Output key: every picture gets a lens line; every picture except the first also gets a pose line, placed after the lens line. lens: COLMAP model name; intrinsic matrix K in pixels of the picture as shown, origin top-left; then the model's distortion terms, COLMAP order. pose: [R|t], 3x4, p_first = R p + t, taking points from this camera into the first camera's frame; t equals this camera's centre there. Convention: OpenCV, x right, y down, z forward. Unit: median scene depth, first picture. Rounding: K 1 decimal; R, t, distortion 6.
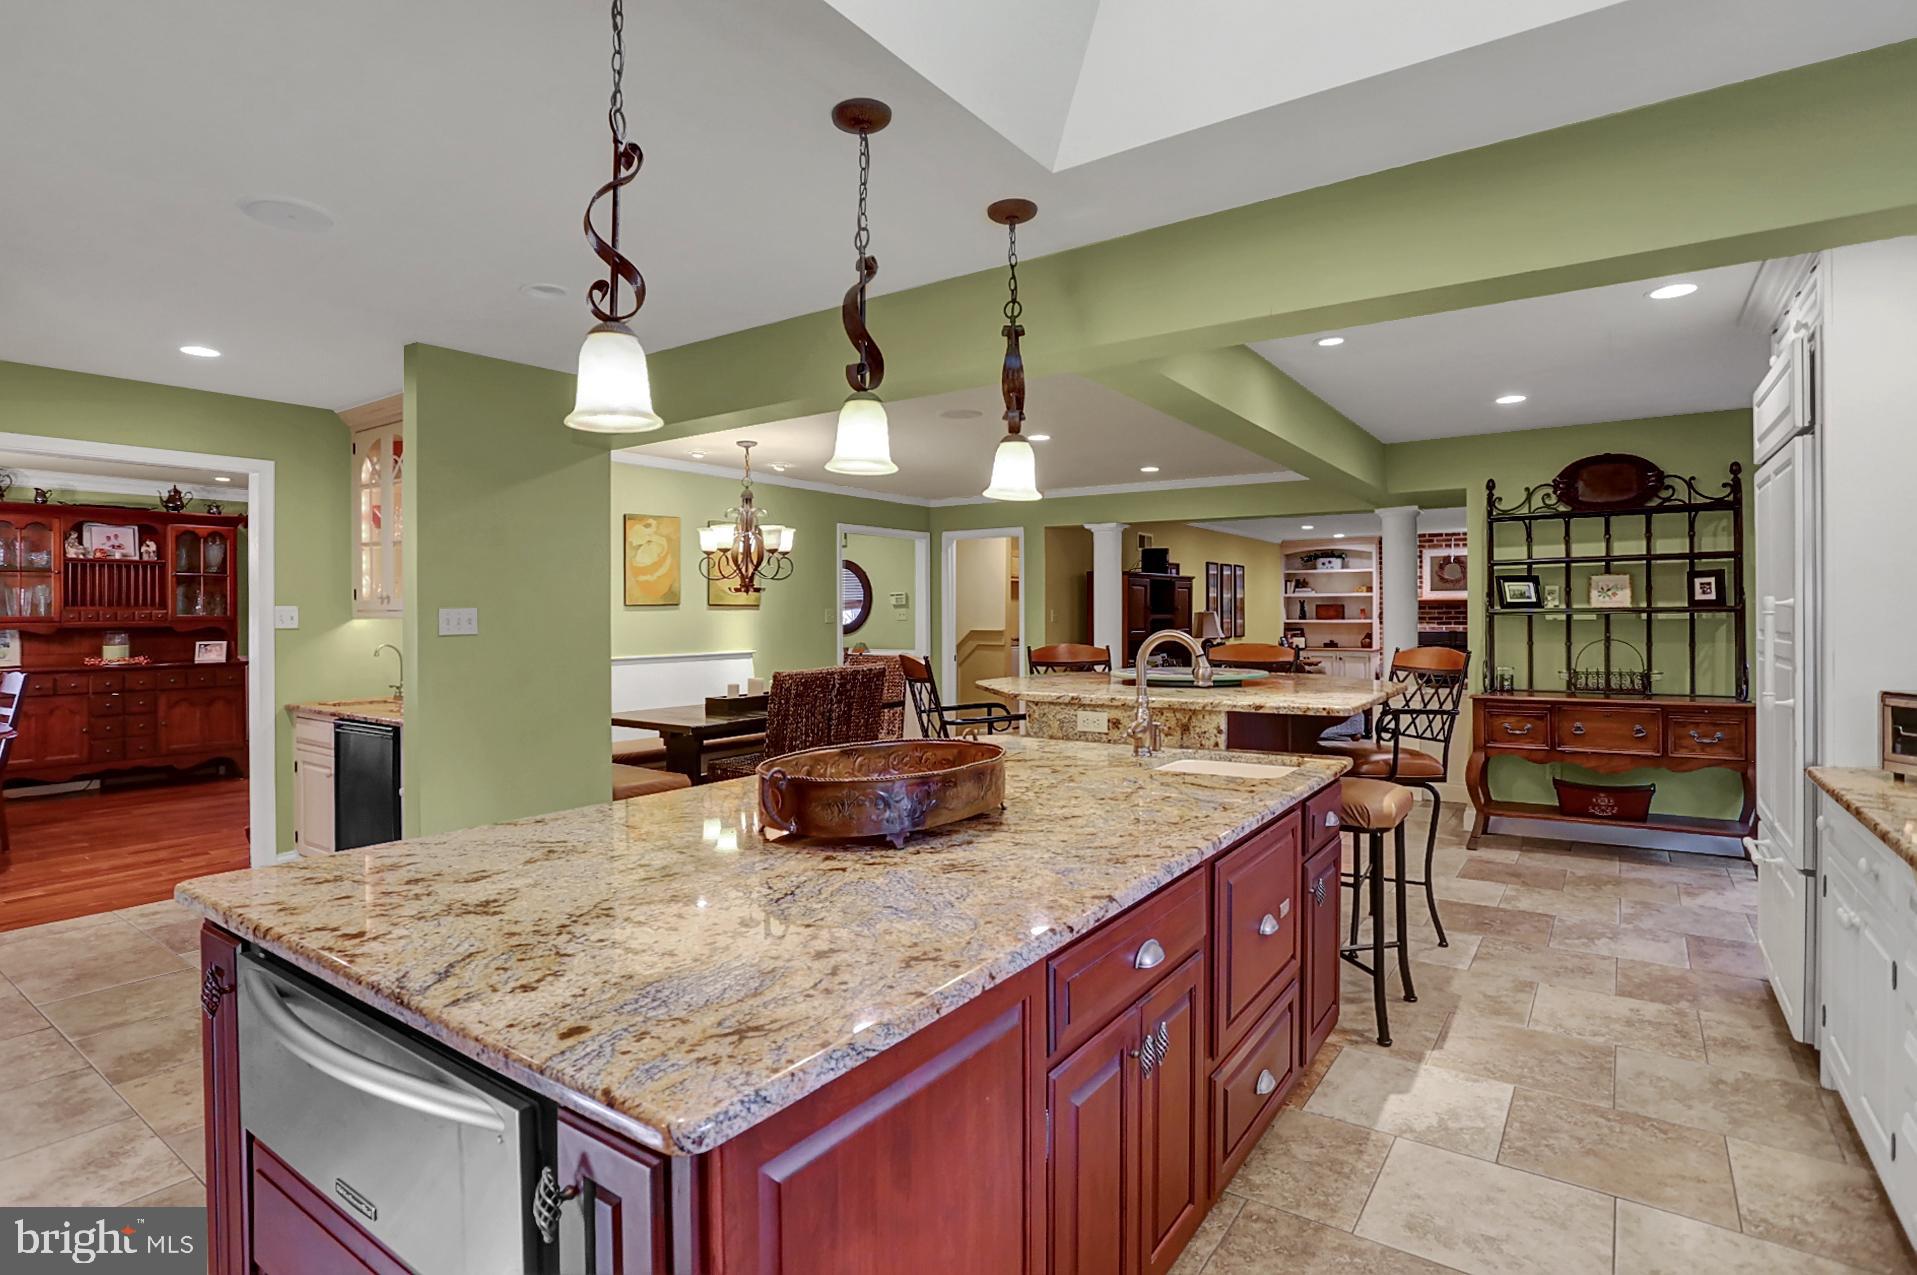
lens RADIAL K [[982.3, 0, 932.7], [0, 982.3, 617.2], [0, 0, 1]] dist [-0.077042, 0.033613]
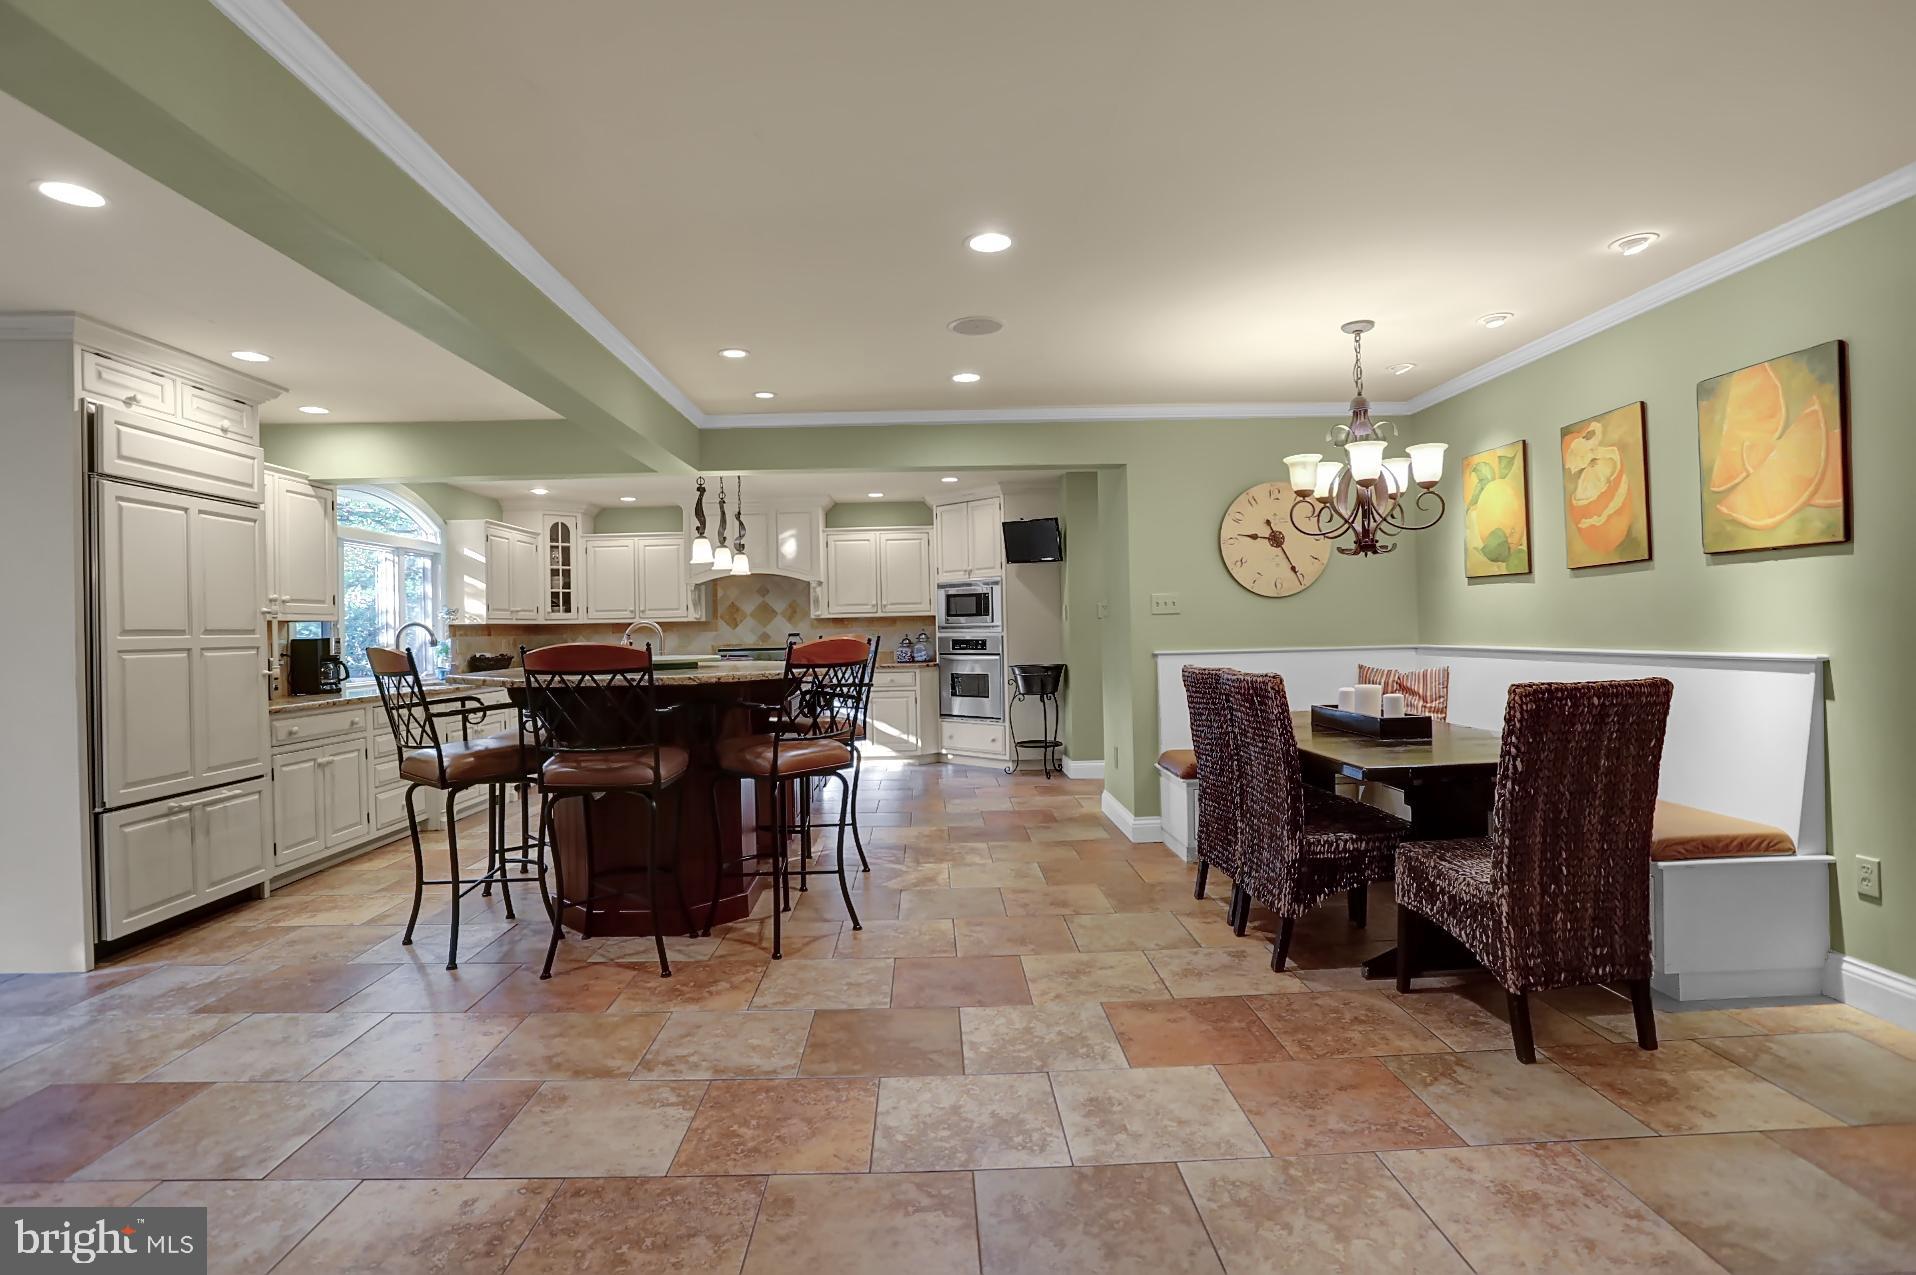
lens RADIAL K [[957.2, 0, 936.2], [0, 957.2, 624.2], [0, 0, 1]] dist [-0.075109, 0.032947]
pose [[-0.809708, 0.022218, -0.586412, 0.880907], [0.028776, 0.999584, -0.001862, 0.031342], [0.586127, -0.018382, -0.810011, 2.826493]]
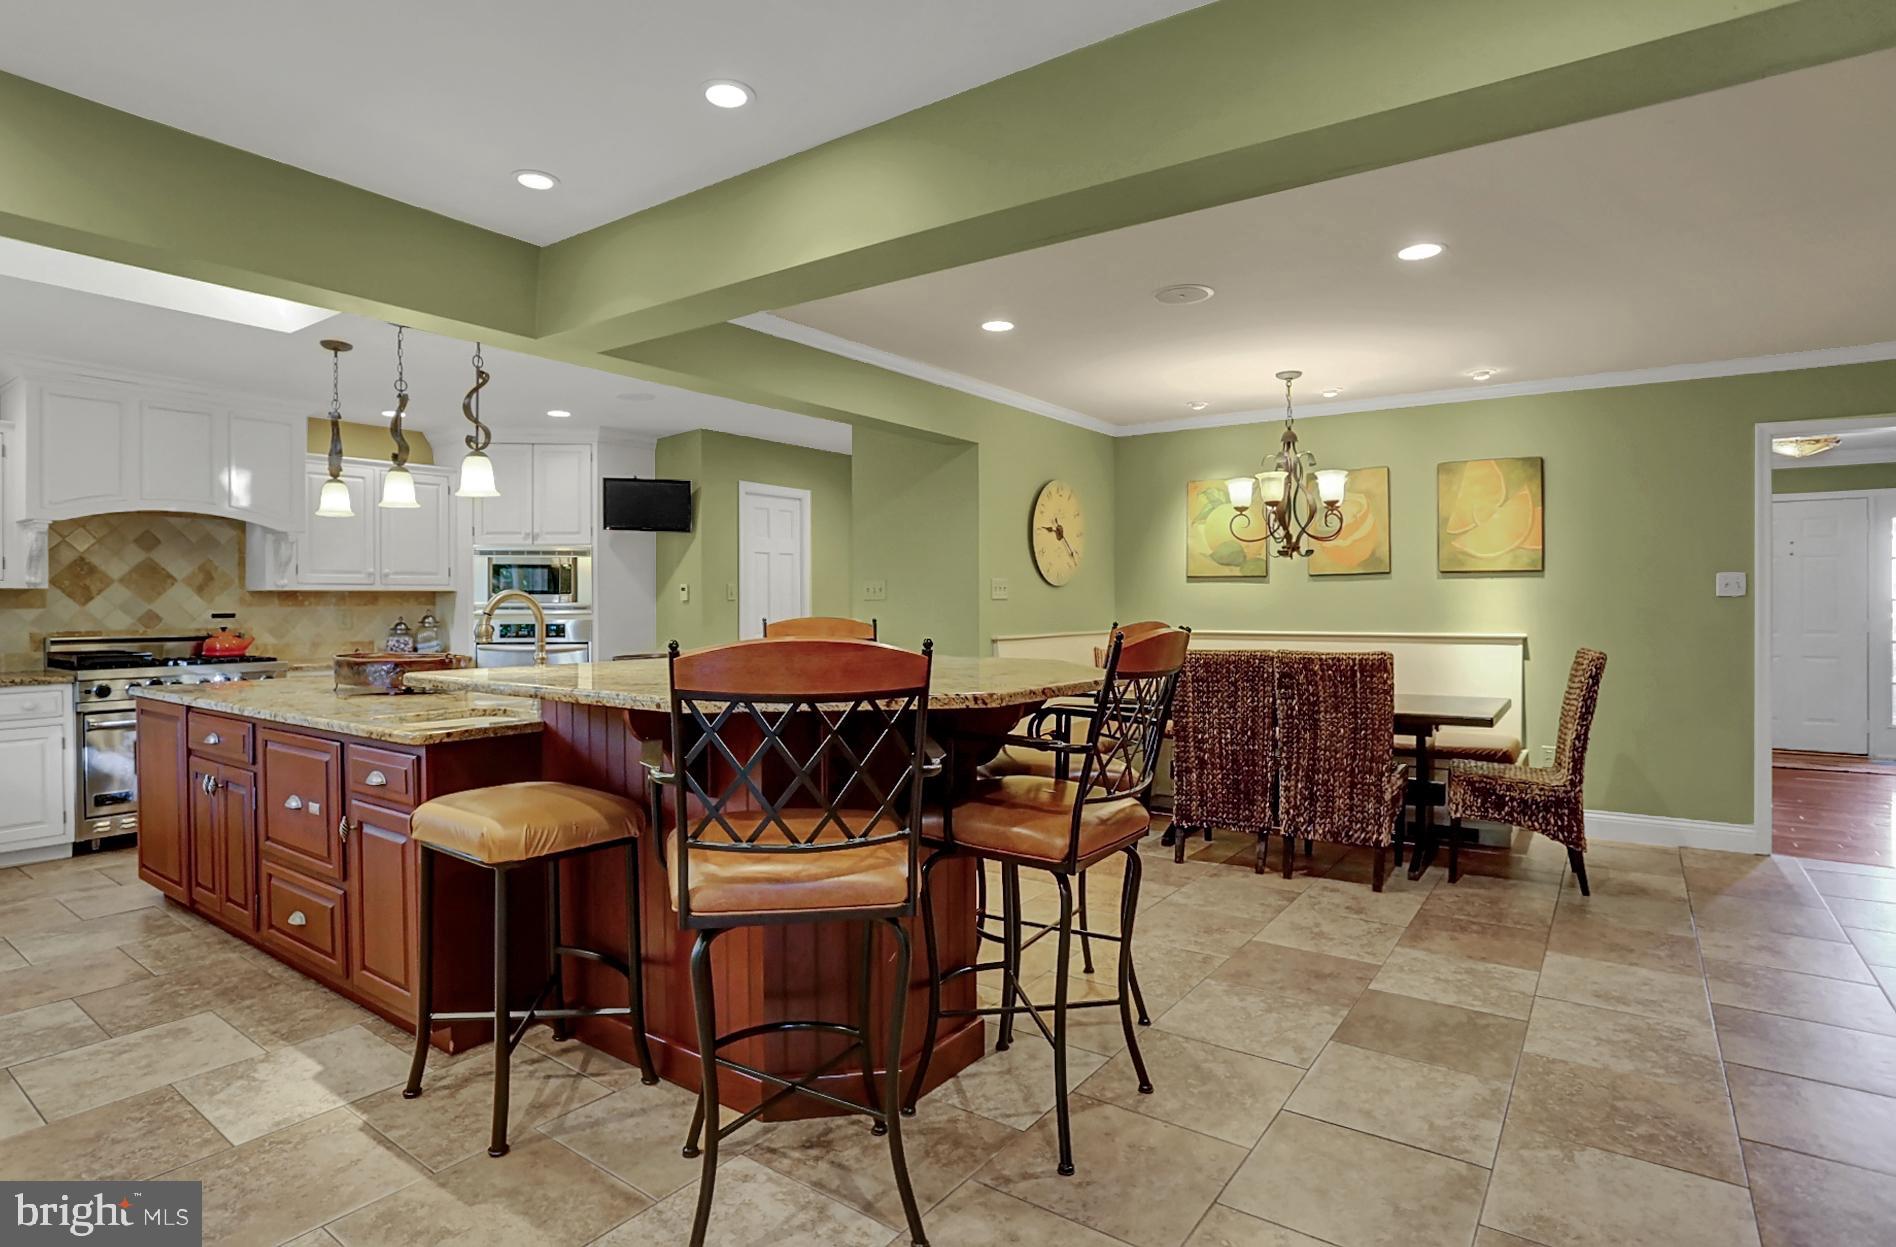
lens RADIAL K [[978.1, 0, 957.8], [0, 978.1, 602.5], [0, 0, 1]] dist [-0.072485, 0.030943]
pose [[-0.000182, 0.006787, -0.999977, 1.327365], [0.004049, 0.999969, 0.006786, 0.013335], [0.999992, -0.004048, -0.000209, 1.515261]]
